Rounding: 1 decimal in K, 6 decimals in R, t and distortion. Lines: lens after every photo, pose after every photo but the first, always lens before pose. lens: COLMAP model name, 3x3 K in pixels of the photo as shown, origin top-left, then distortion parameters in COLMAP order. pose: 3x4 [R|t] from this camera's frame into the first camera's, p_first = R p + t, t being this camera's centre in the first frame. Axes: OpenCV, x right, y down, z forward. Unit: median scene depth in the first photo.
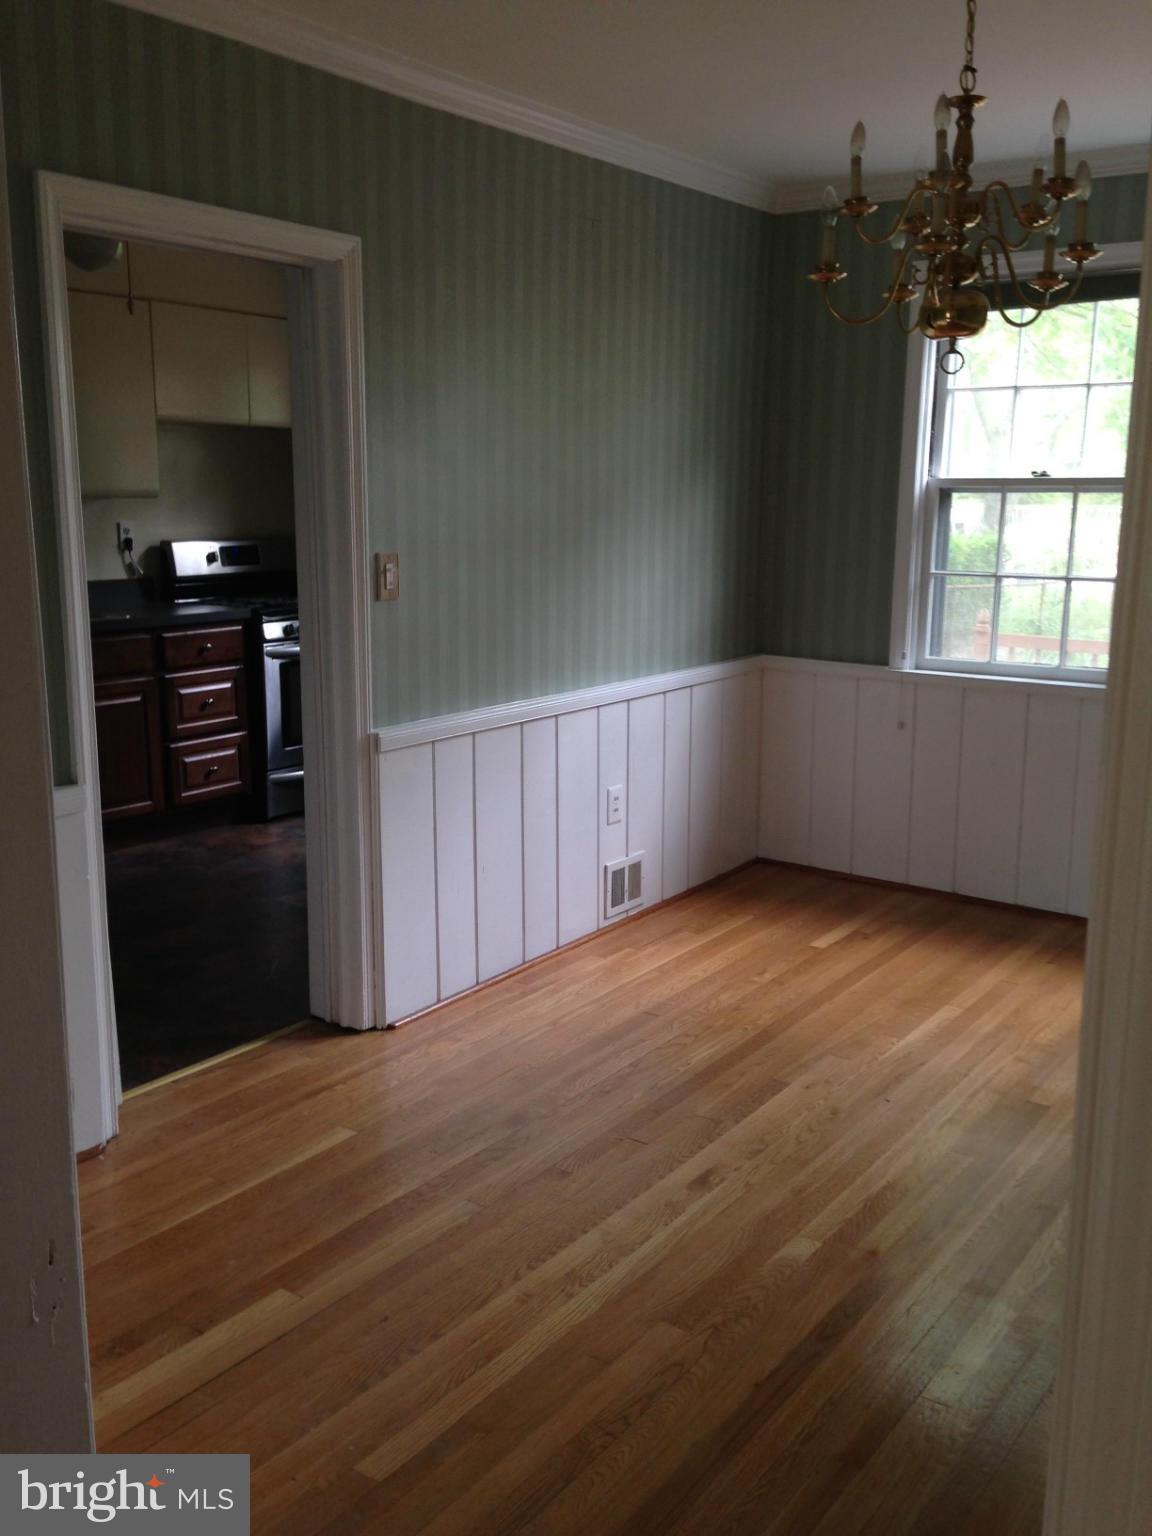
lens RADIAL K [[1417.8, 0, 581.4], [0, 1417.8, 759.5], [0, 0, 1]] dist [0.079265, 0.000000]
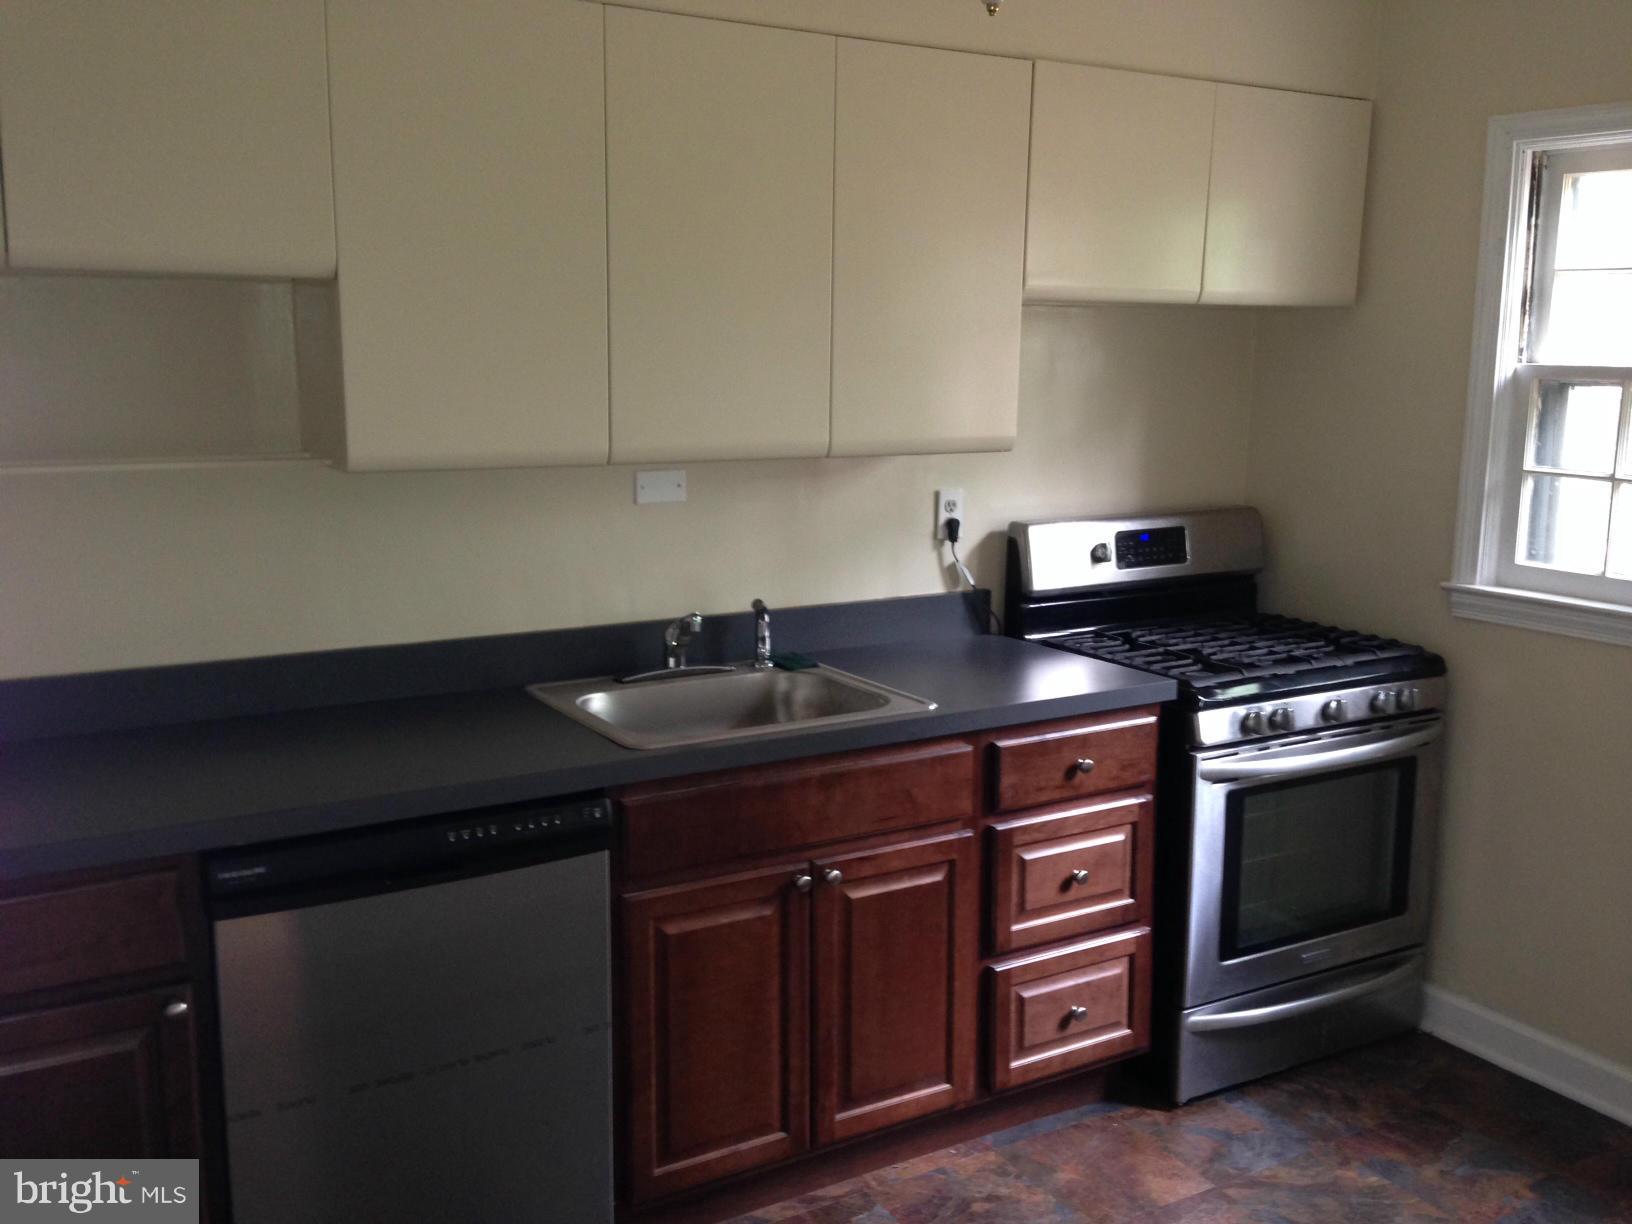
lens RADIAL K [[1506.4, 0, 815.7], [0, 1506.4, 614.5], [0, 0, 1]] dist [0.079265, 0.000000]
pose [[0.916394, 0.068890, -0.394305, -0.143125], [-0.077810, 0.996946, -0.006658, -0.114882], [0.392642, 0.036783, 0.918955, 0.477939]]
